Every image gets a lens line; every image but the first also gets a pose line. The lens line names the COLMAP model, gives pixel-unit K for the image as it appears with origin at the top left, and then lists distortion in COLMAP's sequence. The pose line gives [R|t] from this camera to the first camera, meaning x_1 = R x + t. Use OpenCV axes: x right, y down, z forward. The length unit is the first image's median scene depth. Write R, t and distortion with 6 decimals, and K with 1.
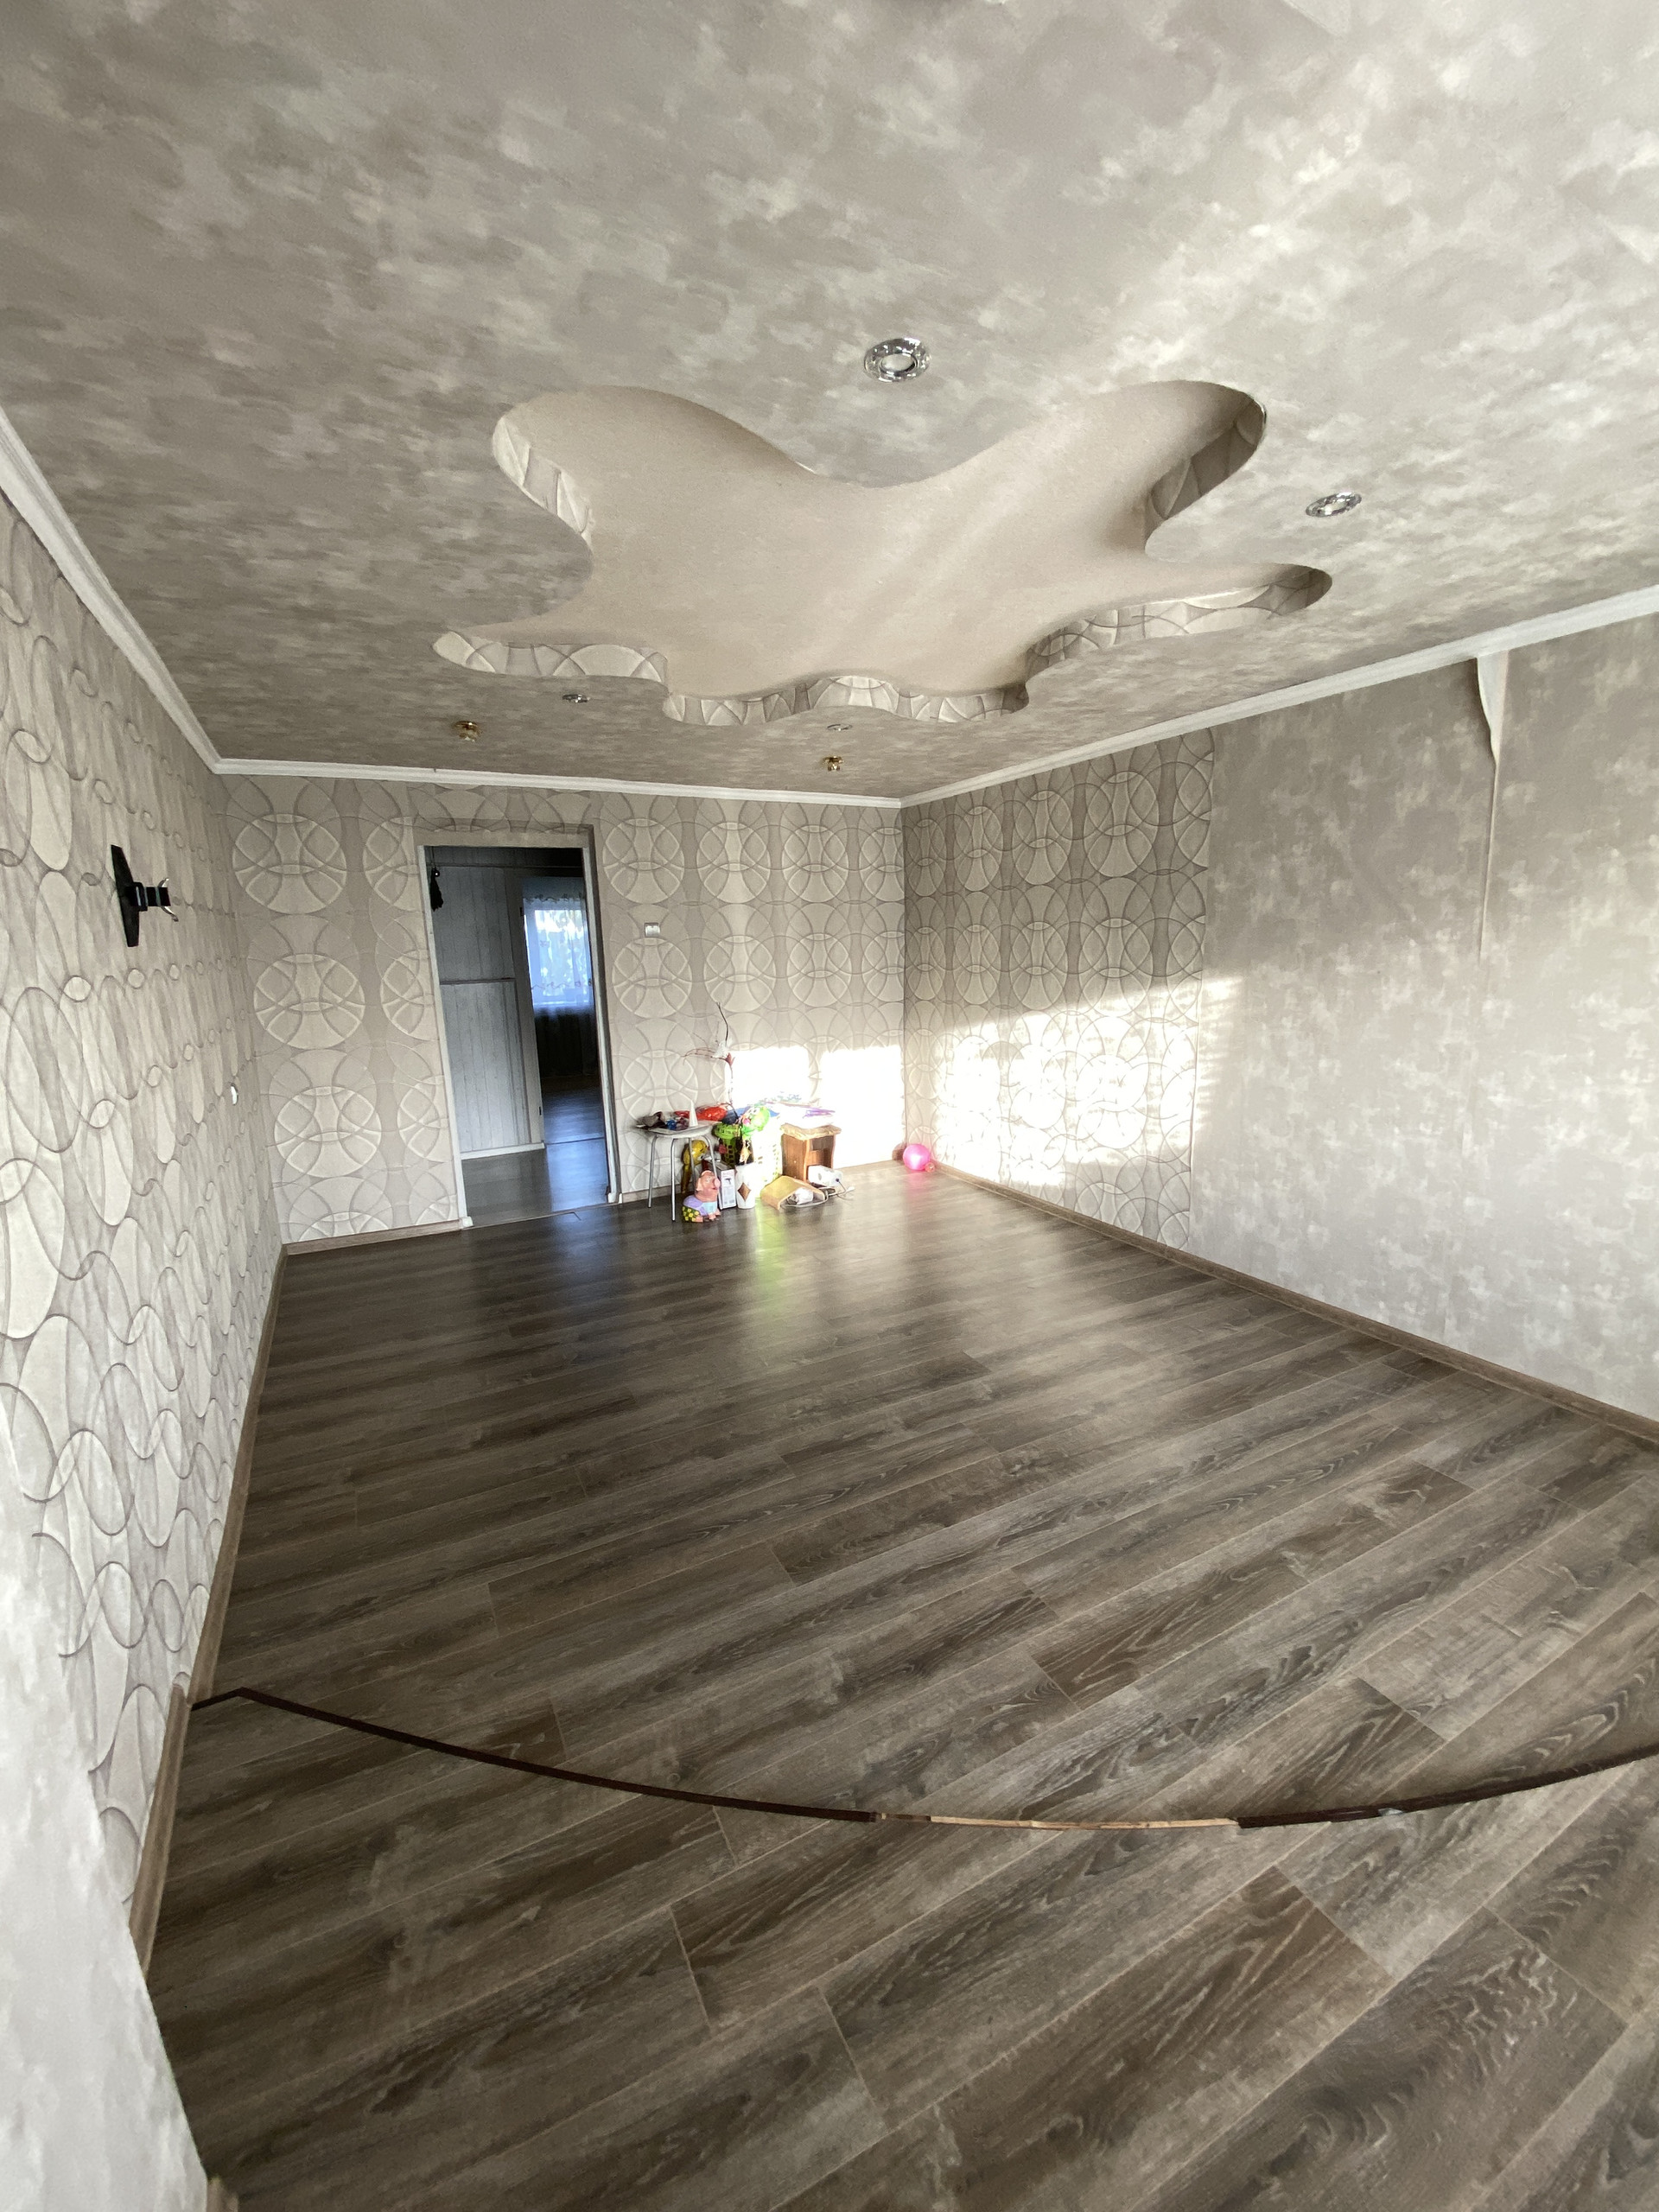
lens RADIAL K [[890.9, 0, 824.4], [0, 890.9, 1095.1], [0, 0, 1]] dist [-0.001837, -0.012351]
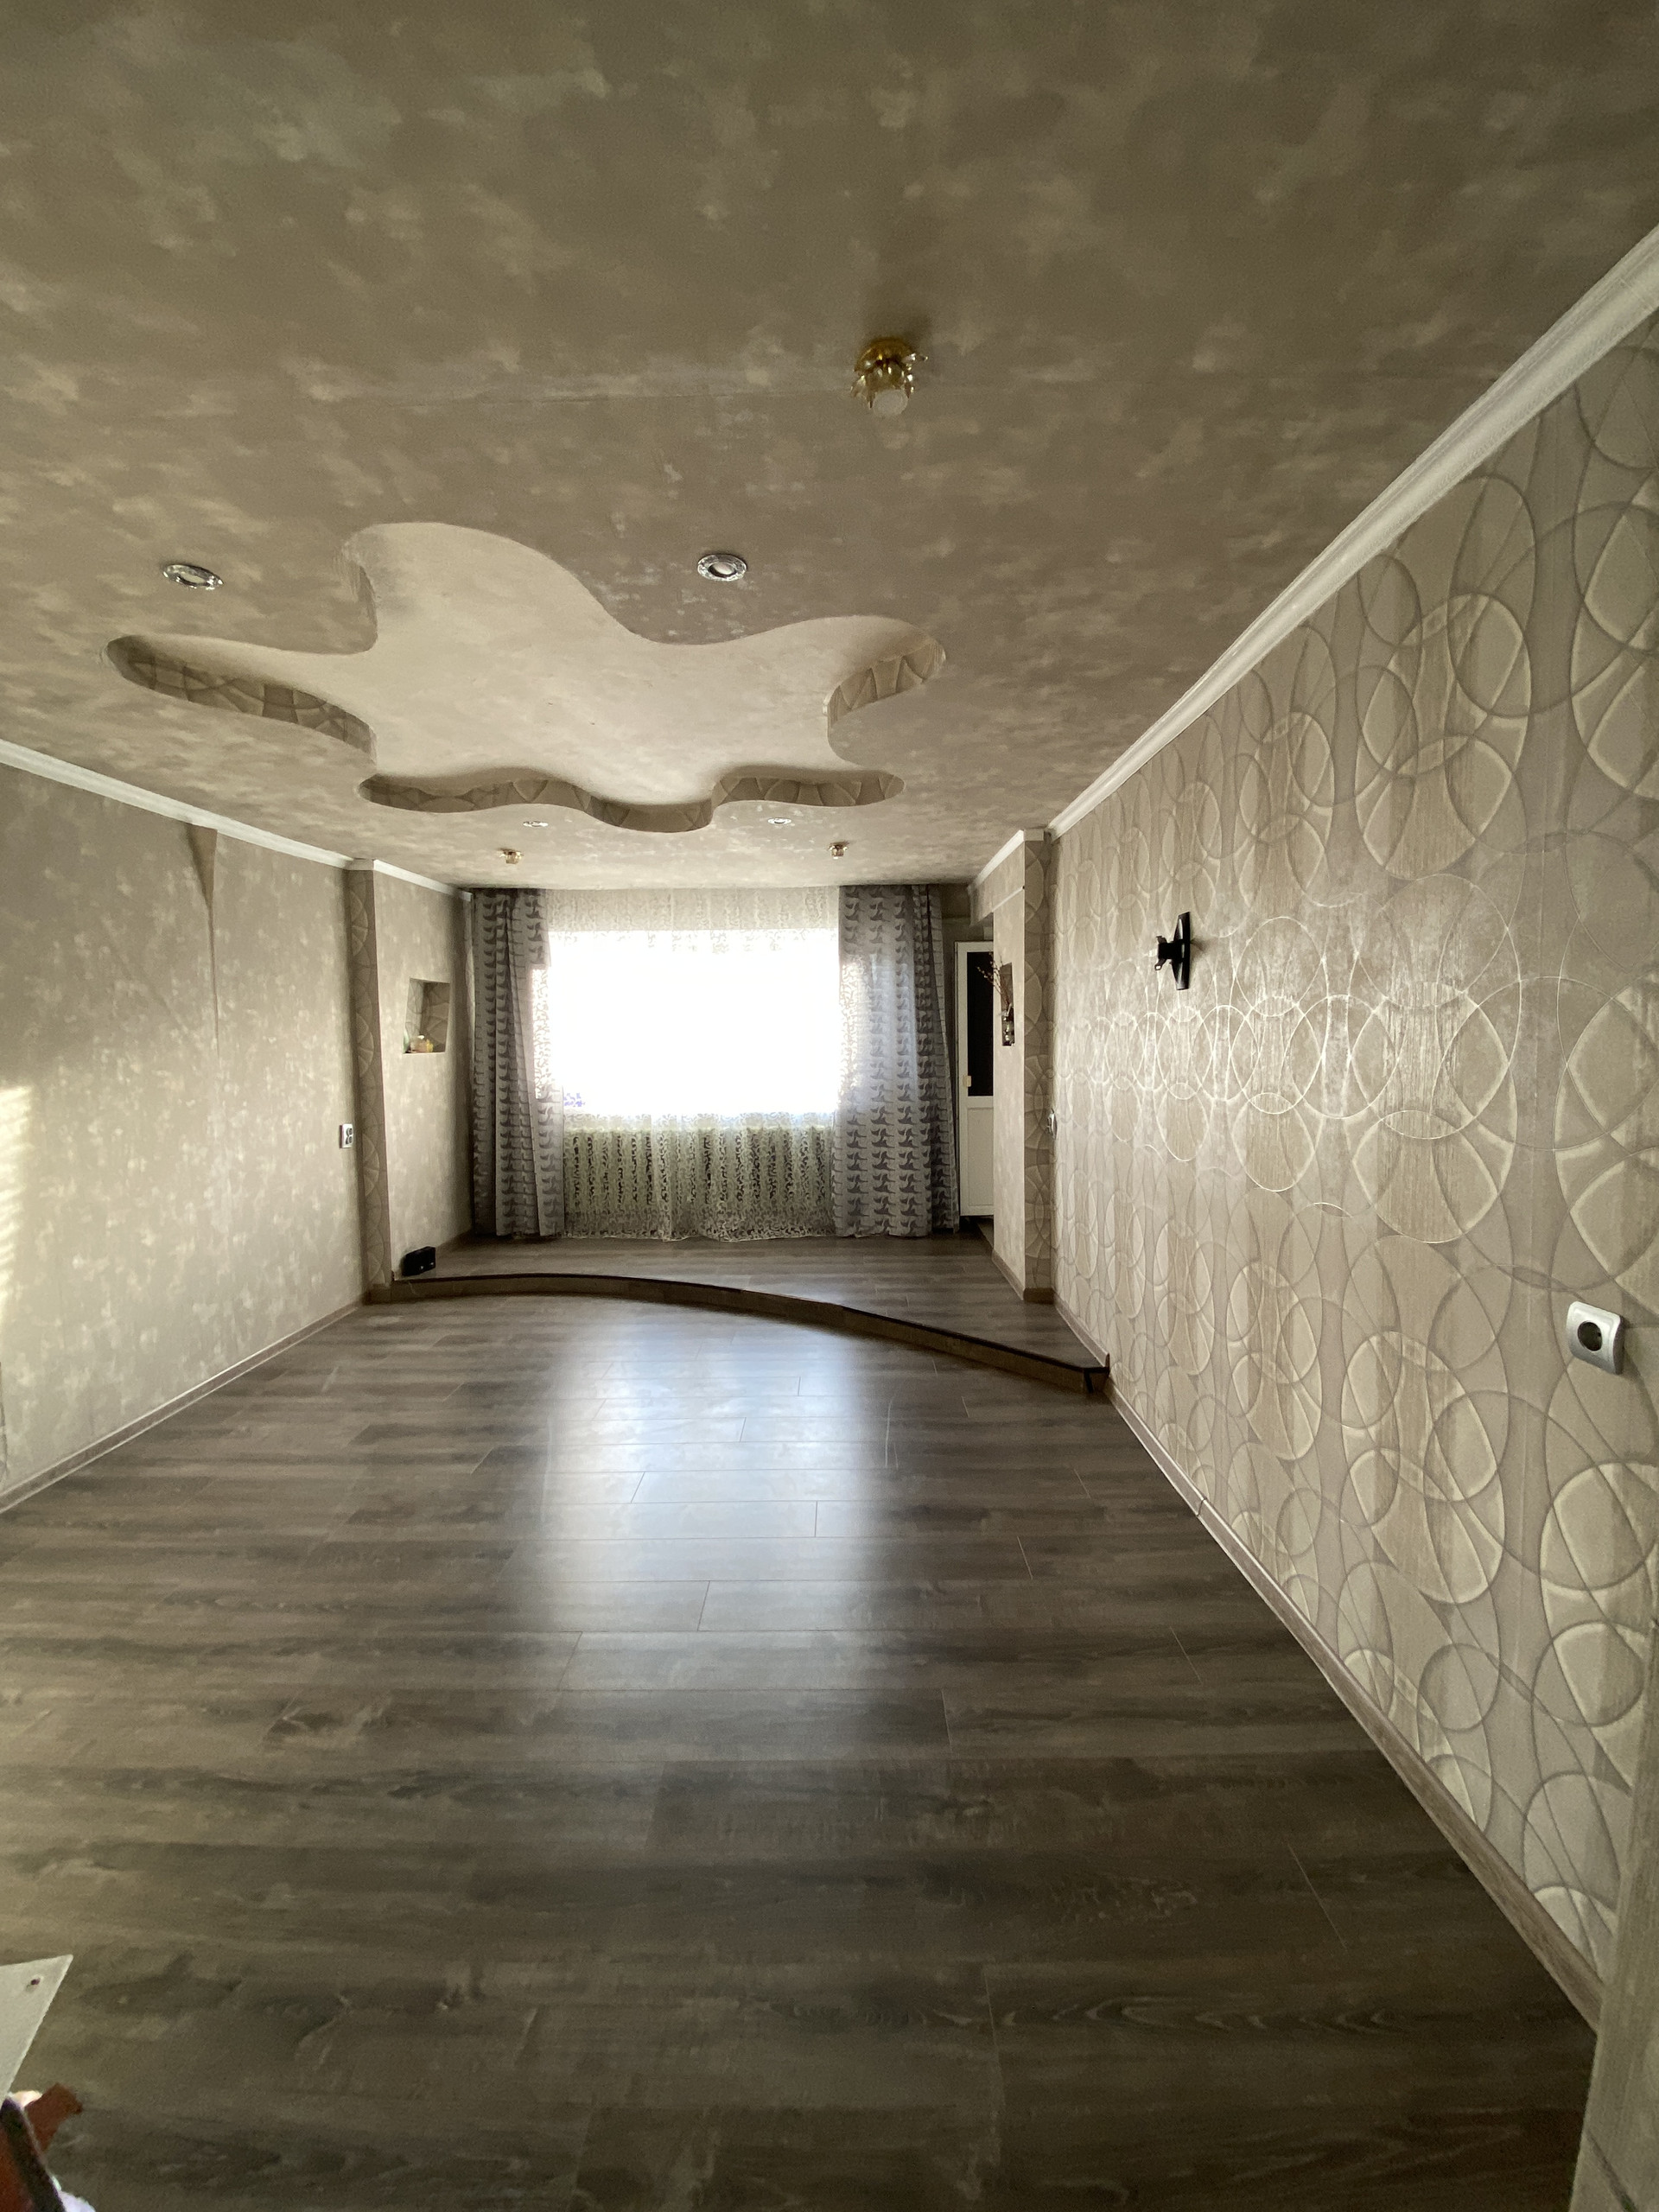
lens RADIAL K [[890.9, 0, 834.6], [0, 890.9, 1098.3], [0, 0, 1]] dist [-0.001837, -0.012351]
pose [[-0.885188, 0.012274, 0.465071, -0.631184], [0.123333, 0.970077, 0.209141, -0.233505], [-0.448588, 0.242488, -0.860214, 1.613210]]
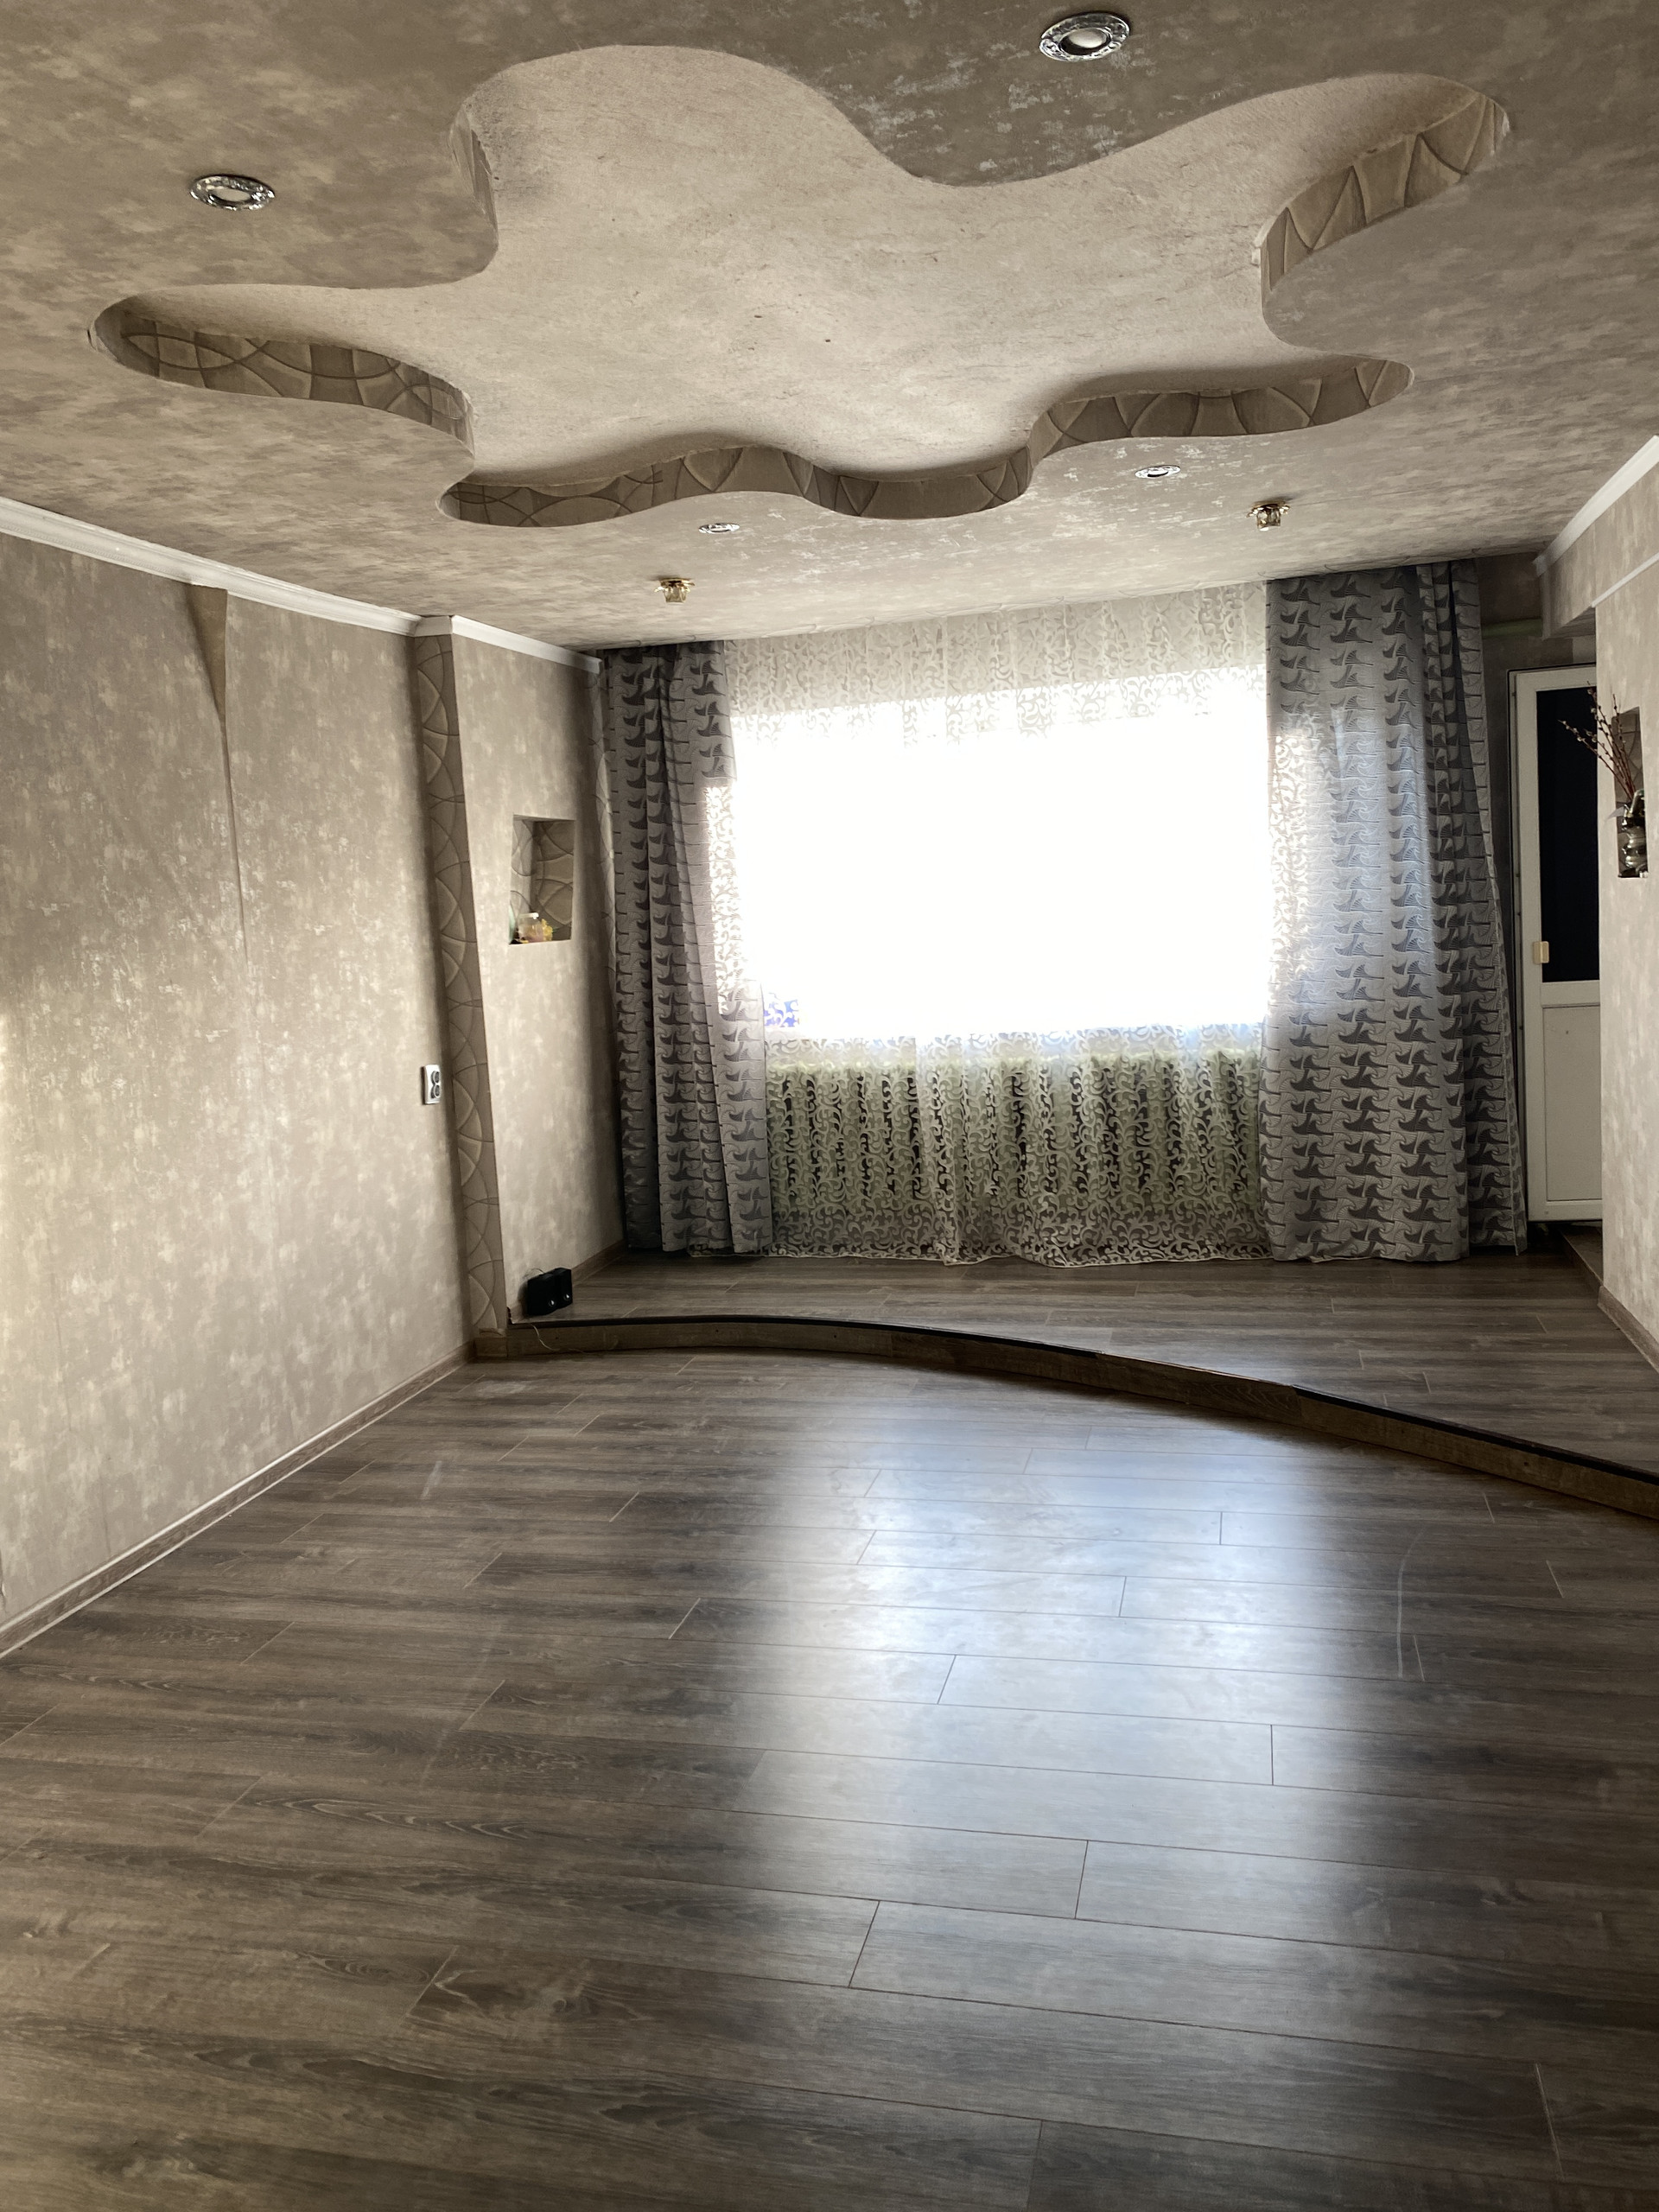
lens RADIAL K [[1690.6, 0, 814.1], [0, 1690.6, 1087.0], [0, 0, 1]] dist [-0.020841, 0.027187]
pose [[-0.741671, 0.005566, 0.670741, -0.633892], [0.201784, 0.955497, 0.215194, -0.245810], [-0.639693, 0.294948, -0.709787, 1.670458]]
